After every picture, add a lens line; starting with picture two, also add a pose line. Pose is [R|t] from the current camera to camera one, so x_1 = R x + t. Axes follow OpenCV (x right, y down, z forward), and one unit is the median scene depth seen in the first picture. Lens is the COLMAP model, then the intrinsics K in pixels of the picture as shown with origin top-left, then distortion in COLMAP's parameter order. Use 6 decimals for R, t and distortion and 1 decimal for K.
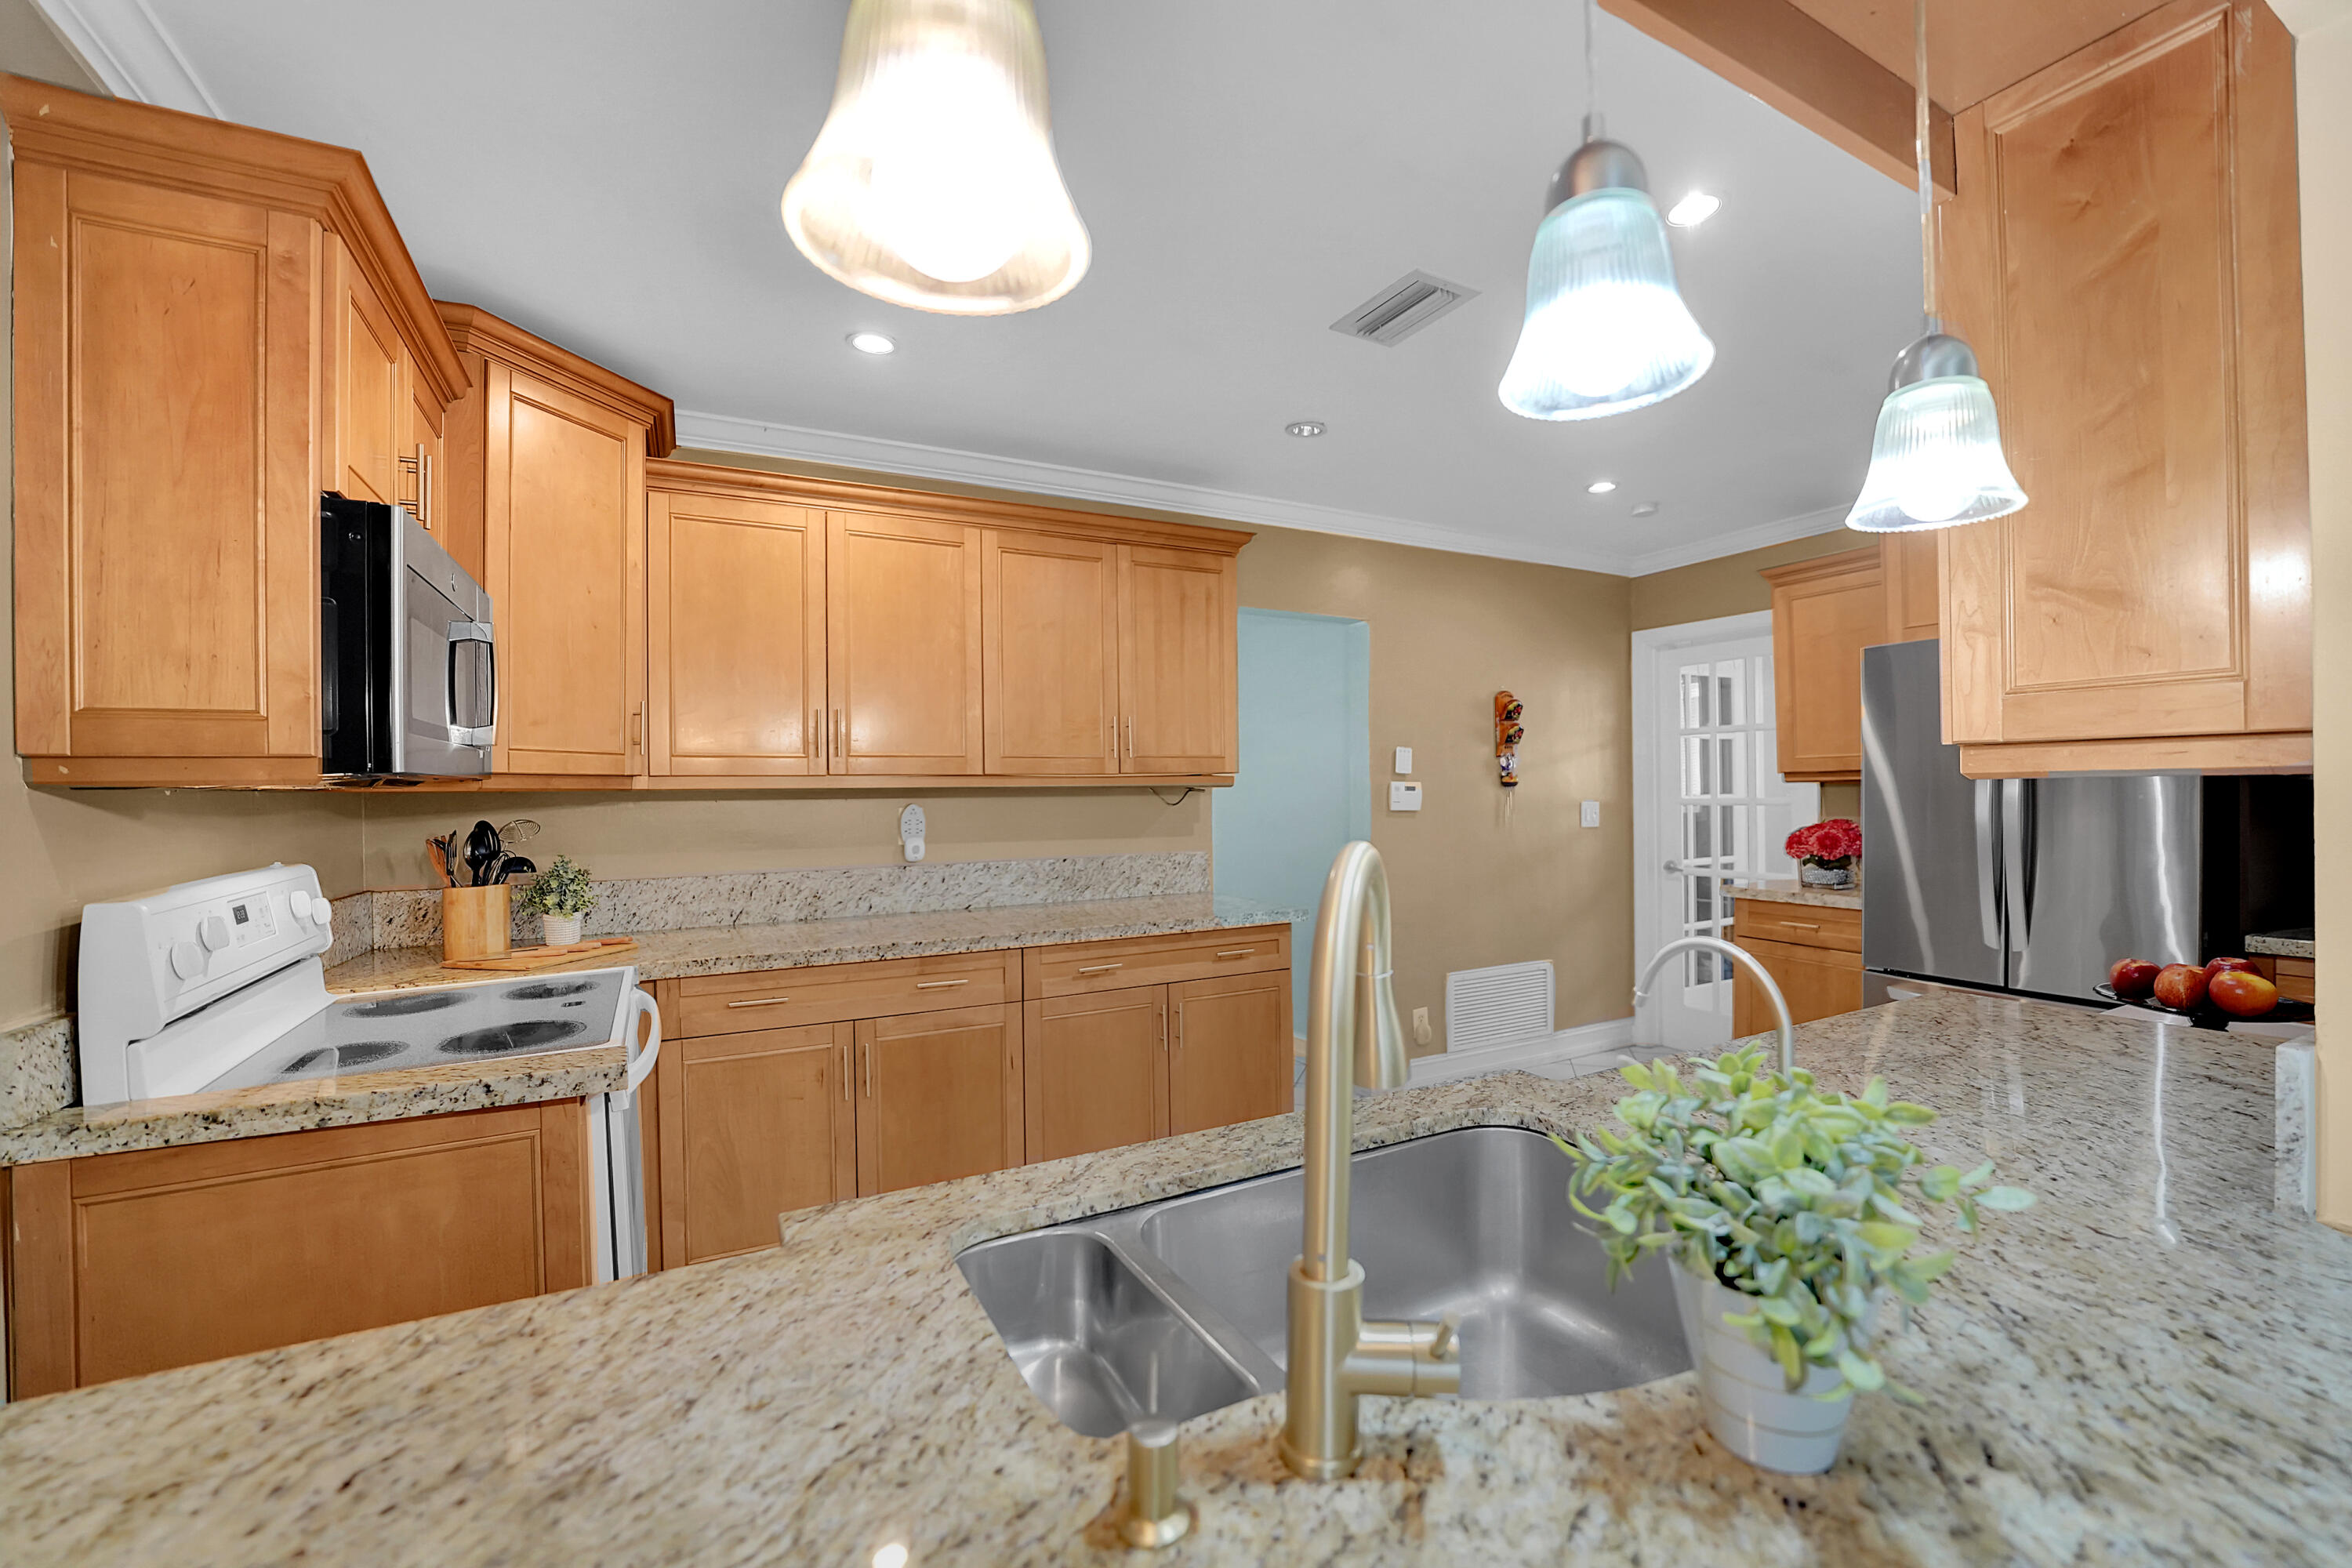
lens RADIAL K [[951.2, 0, 1170.2], [0, 951.2, 793.1], [0, 0, 1]] dist [-0.025012, -0.000390]
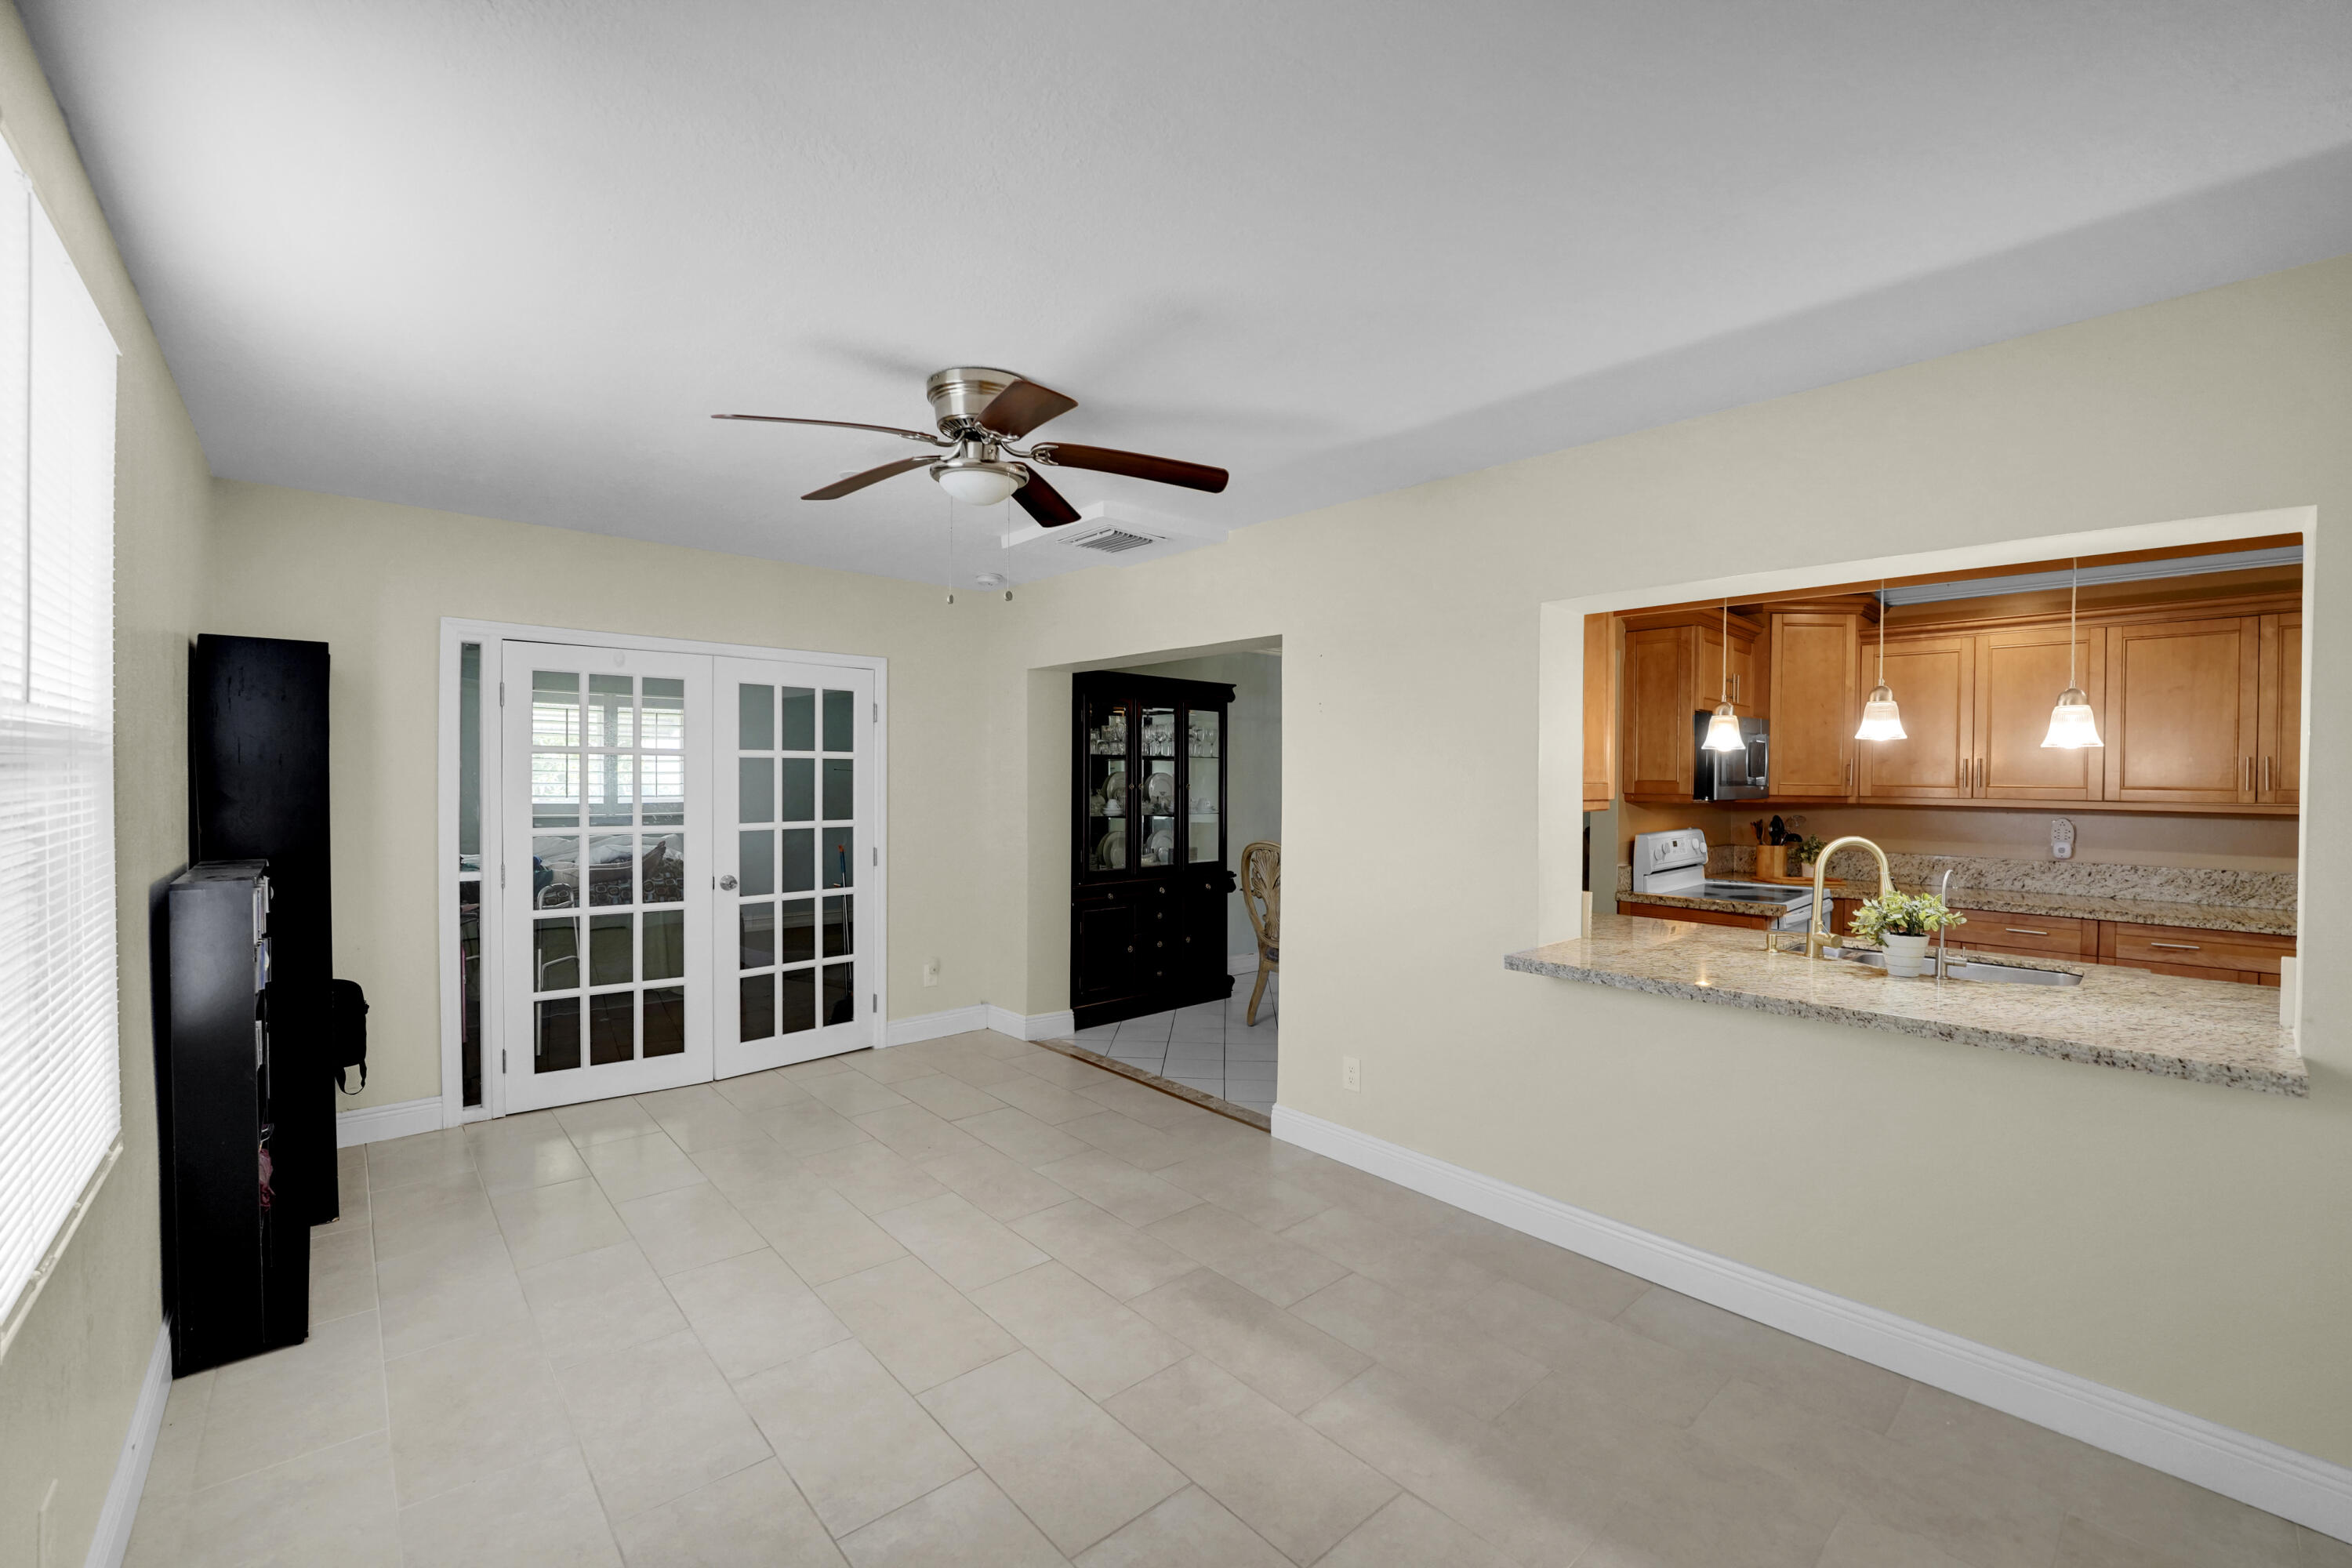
lens RADIAL K [[957.1, 0, 1170.1], [0, 957.1, 790.3], [0, 0, 1]] dist [-0.033938, 0.005174]
pose [[0.247938, 0.029392, -0.968330, 0.761751], [-0.015545, 0.999532, 0.026359, -0.047254], [0.968651, 0.008517, 0.248278, -0.657318]]
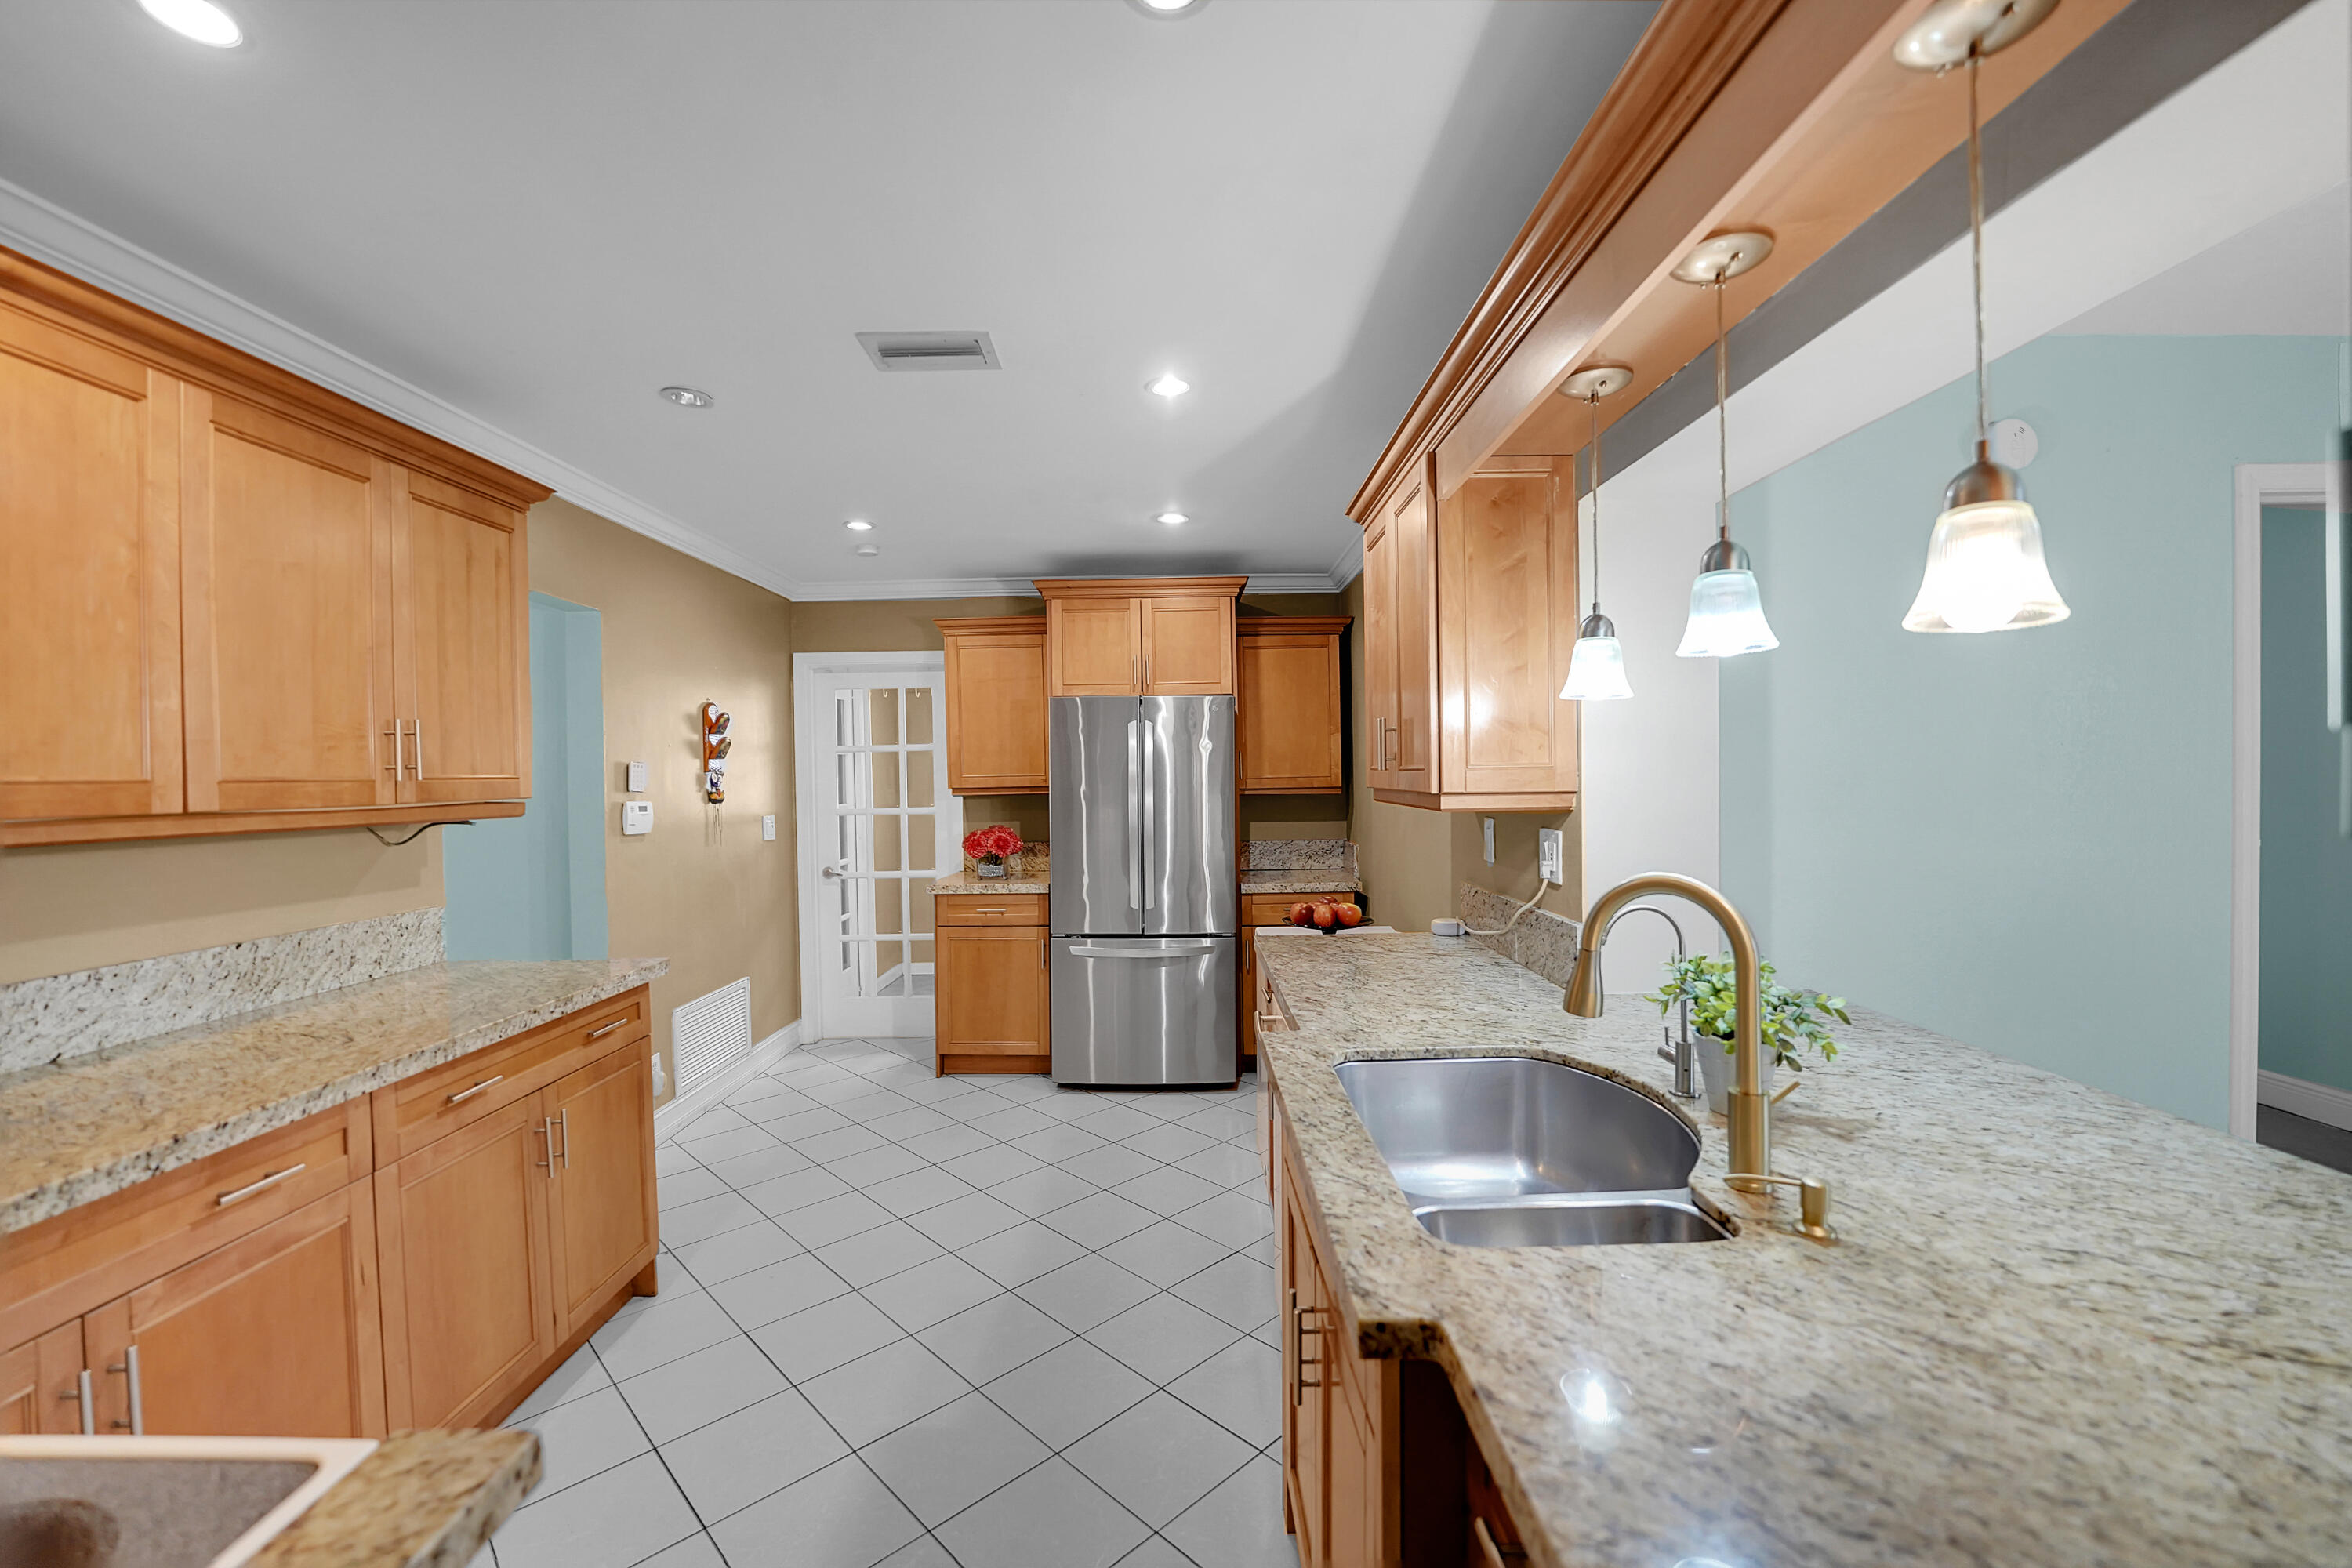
lens RADIAL K [[957.1, 0, 1170.1], [0, 957.1, 790.3], [0, 0, 1]] dist [-0.033938, 0.005174]
pose [[0.468333, -0.010276, 0.883492, -0.391871], [0.013012, 0.999904, 0.004733, -0.026559], [-0.883456, 0.009280, 0.468422, 0.210092]]
